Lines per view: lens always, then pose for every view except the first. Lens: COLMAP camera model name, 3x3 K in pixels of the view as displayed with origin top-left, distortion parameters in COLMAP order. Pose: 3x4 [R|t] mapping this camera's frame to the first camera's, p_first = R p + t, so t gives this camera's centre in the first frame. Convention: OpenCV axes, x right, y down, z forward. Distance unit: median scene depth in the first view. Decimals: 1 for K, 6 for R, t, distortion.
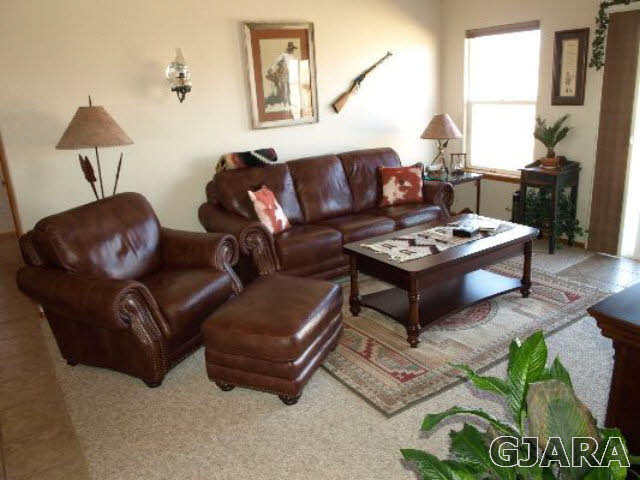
lens RADIAL K [[527.5, 0, 306.3], [0, 527.5, 241.1], [0, 0, 1]] dist [-0.132333, 0.118252]
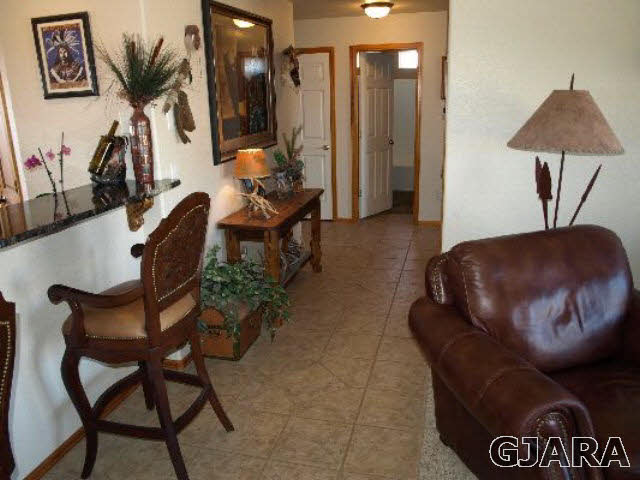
lens RADIAL K [[527.5, 0, 306.3], [0, 527.5, 241.1], [0, 0, 1]] dist [-0.132333, 0.118252]
pose [[0.670099, 0.247594, -0.699760, -0.139462], [-0.222977, 0.966332, 0.128389, -0.082106], [0.707989, 0.069997, 0.702746, 0.308571]]
